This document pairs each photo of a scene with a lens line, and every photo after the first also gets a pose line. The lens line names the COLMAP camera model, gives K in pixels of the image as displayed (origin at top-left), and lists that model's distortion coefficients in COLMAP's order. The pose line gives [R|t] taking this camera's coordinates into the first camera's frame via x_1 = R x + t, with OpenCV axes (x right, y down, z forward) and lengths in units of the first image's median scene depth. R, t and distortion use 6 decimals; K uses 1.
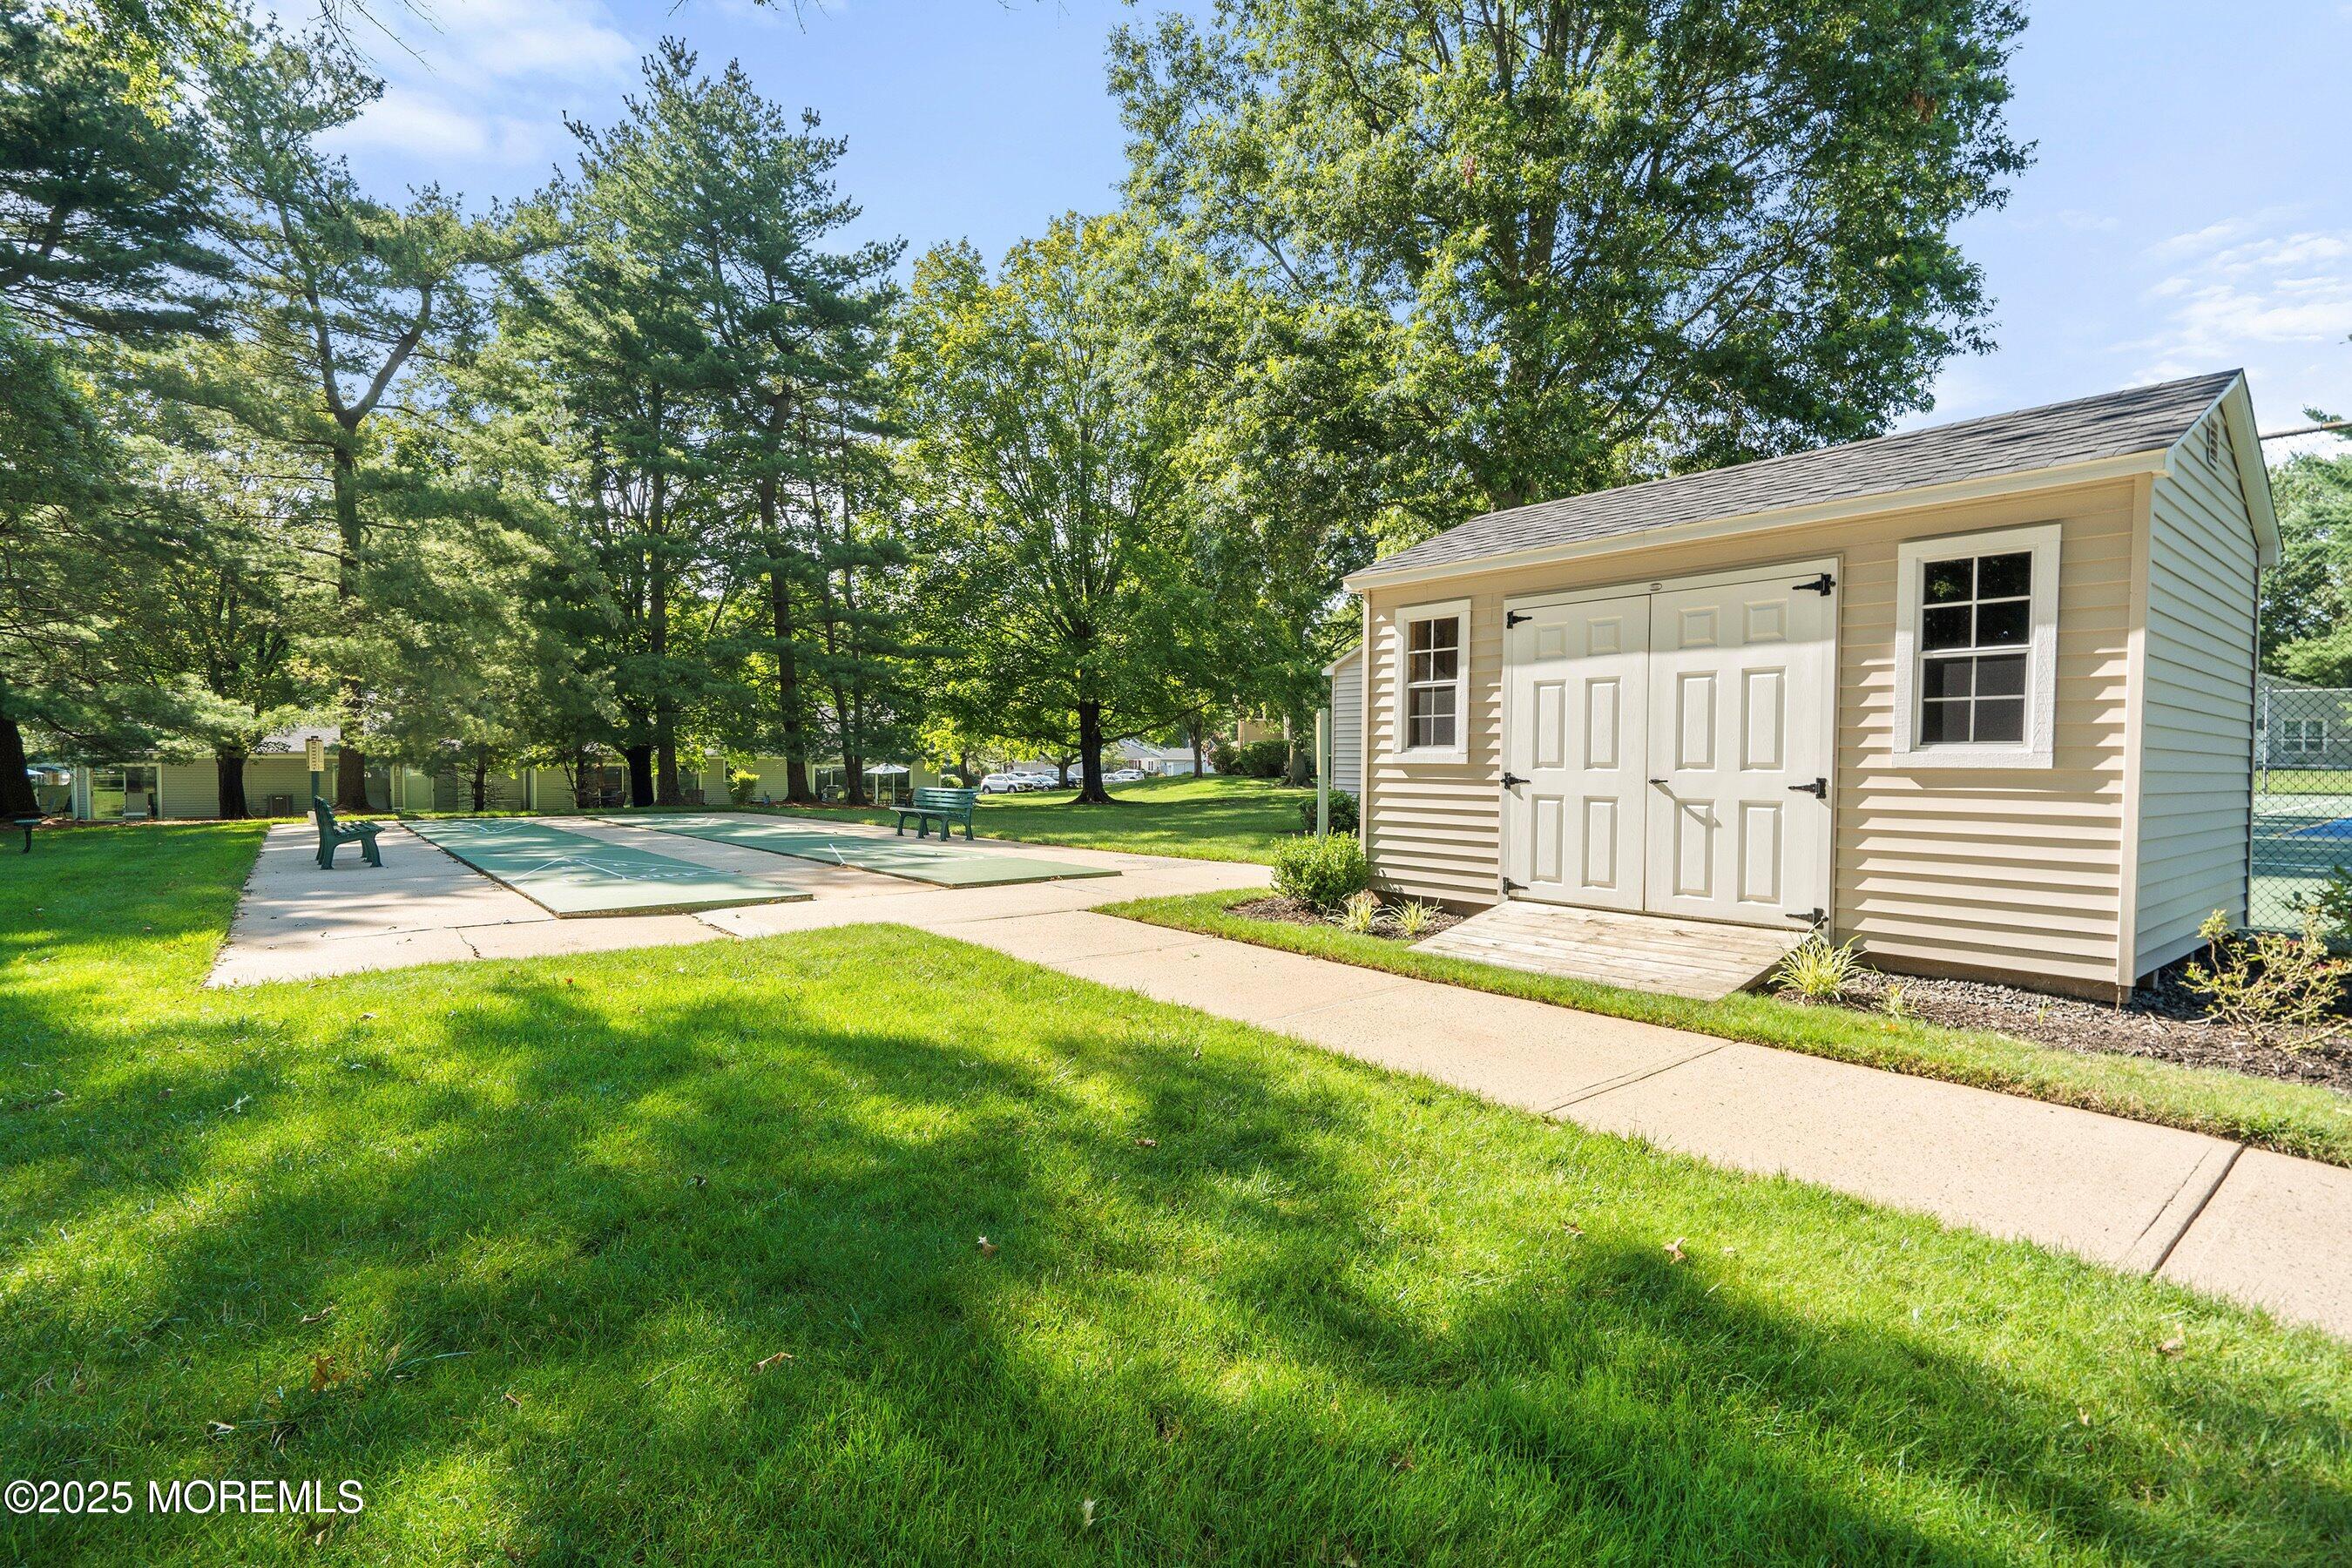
lens RADIAL K [[1101.8, 0, 1168.7], [0, 1101.8, 780.0], [0, 0, 1]] dist [-0.000277, -0.000123]
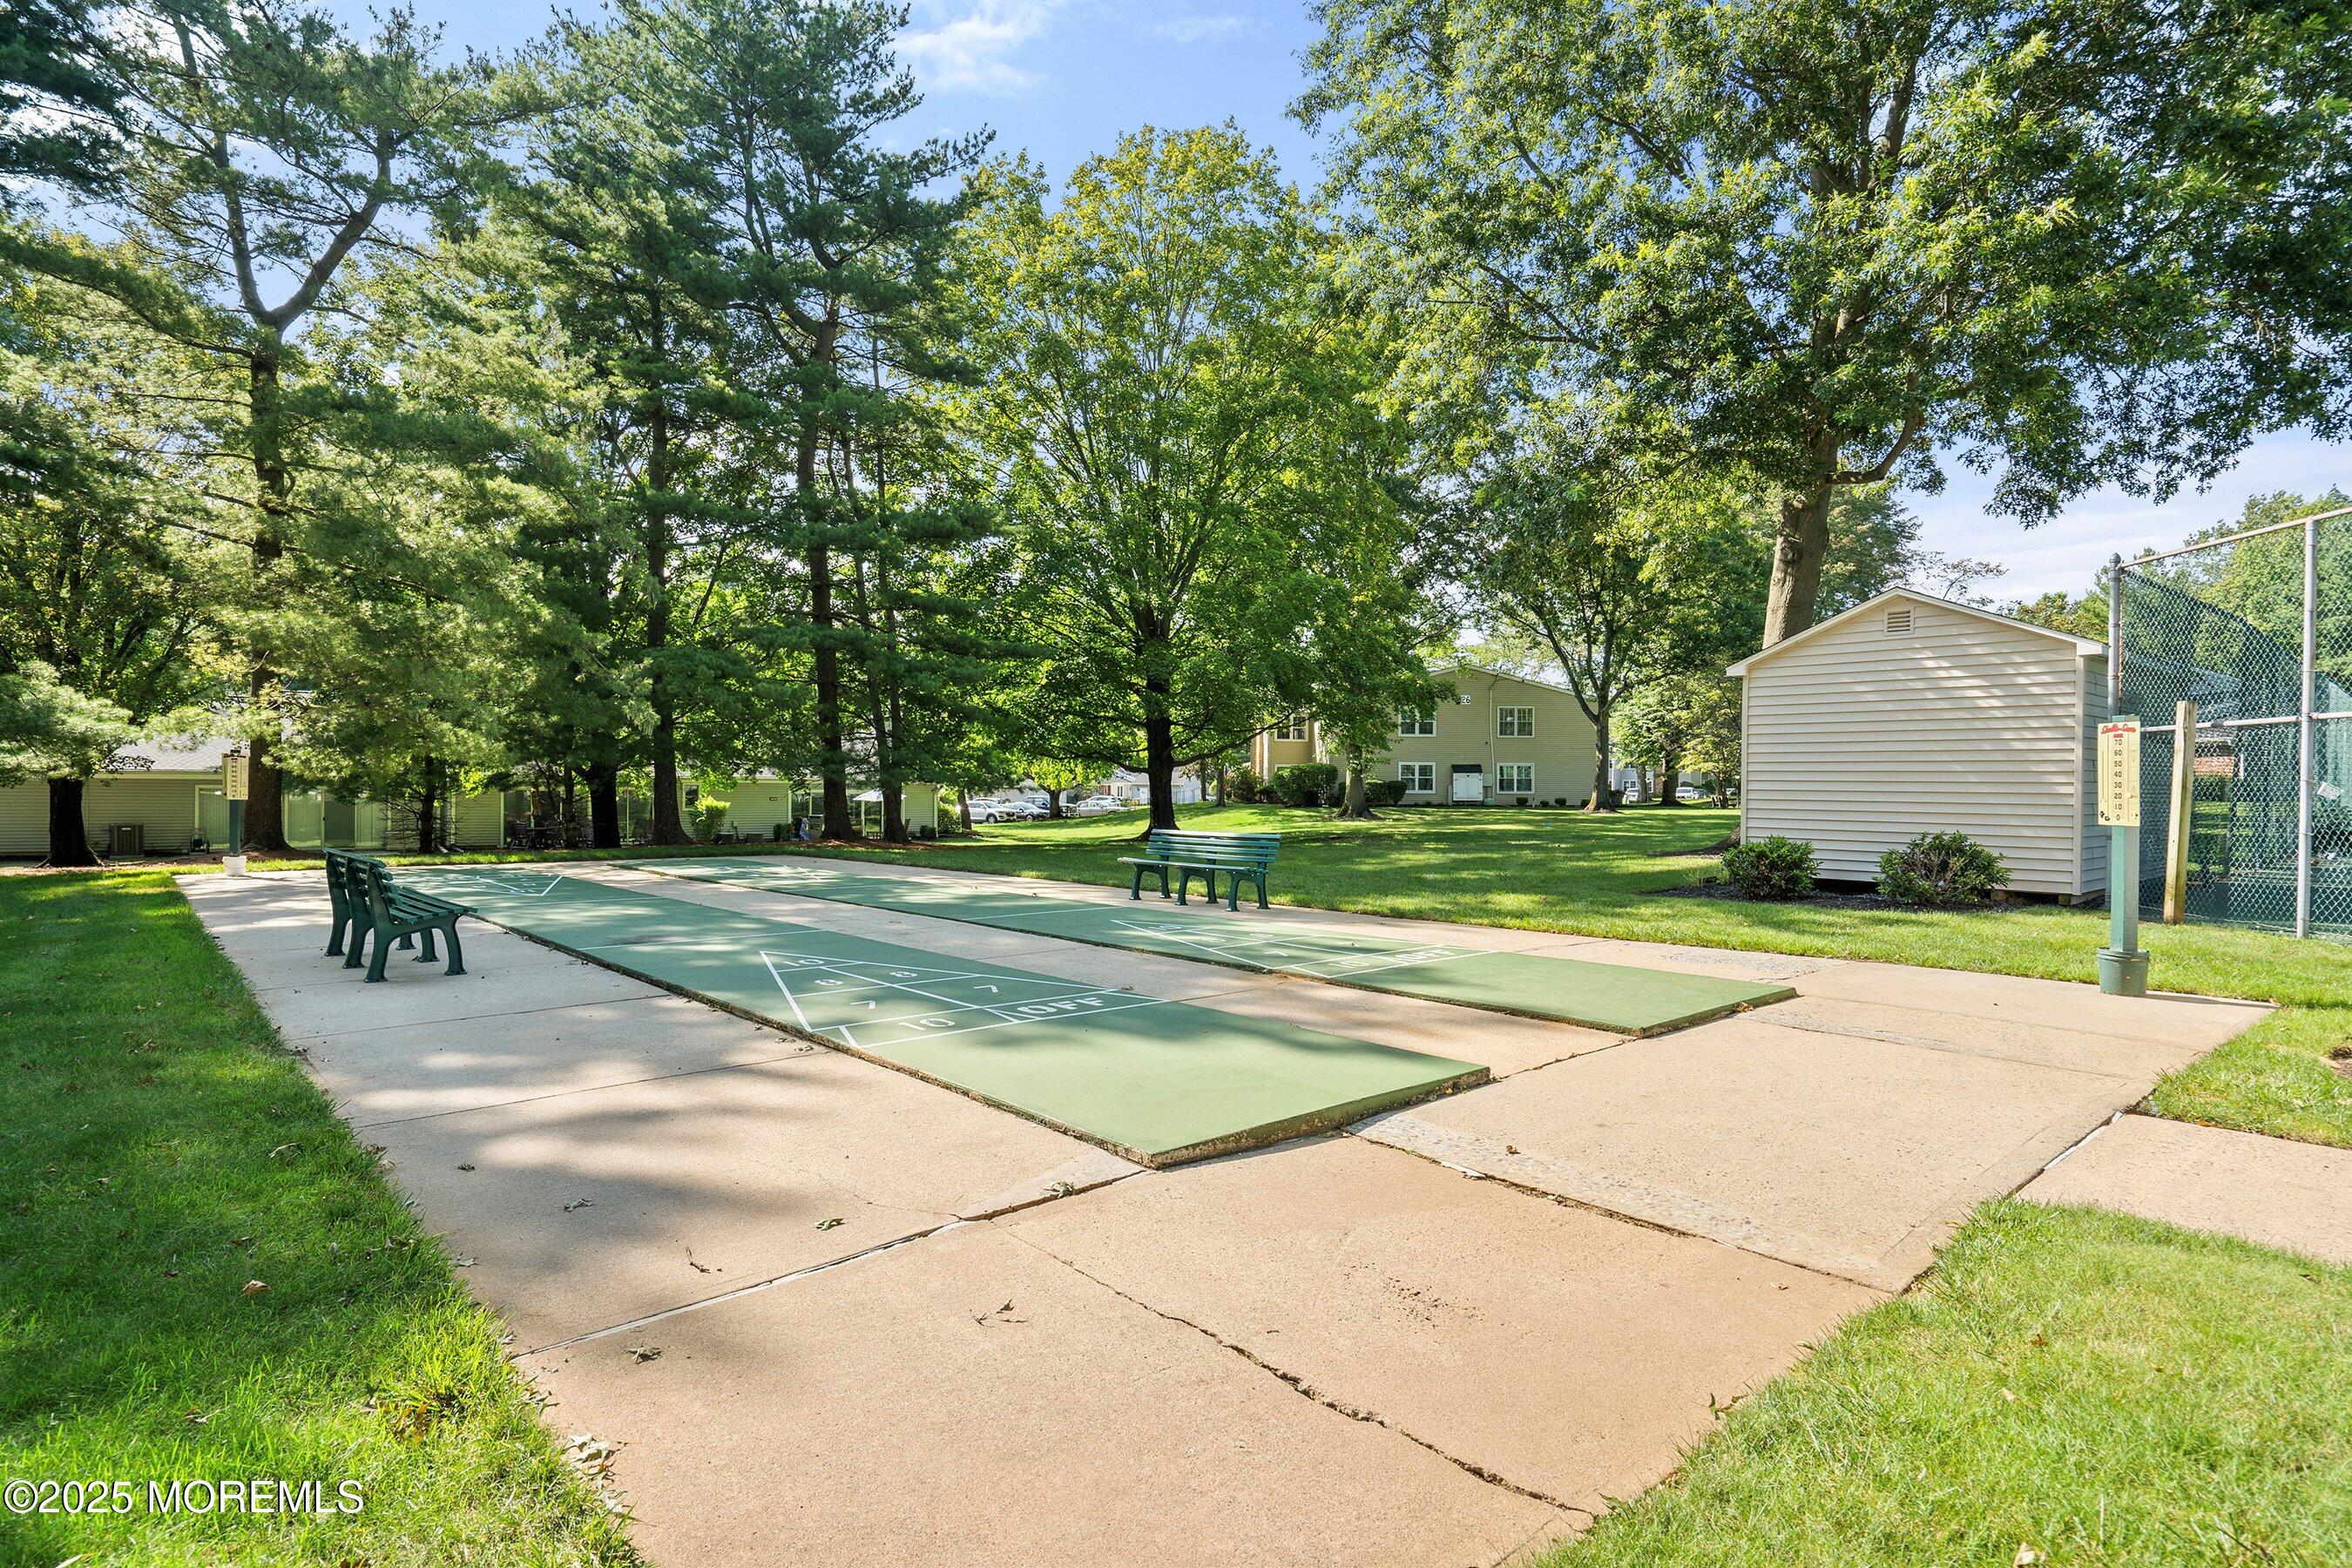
lens RADIAL K [[1214.4, 0, 1176.7], [0, 1214.4, 774.8], [0, 0, 1]] dist [0.010598, 0.001438]
pose [[0.998856, 0.006642, 0.047356, -0.159038], [-0.005388, 0.999632, -0.026573, -0.004992], [-0.047515, 0.026288, 0.998525, 0.143529]]
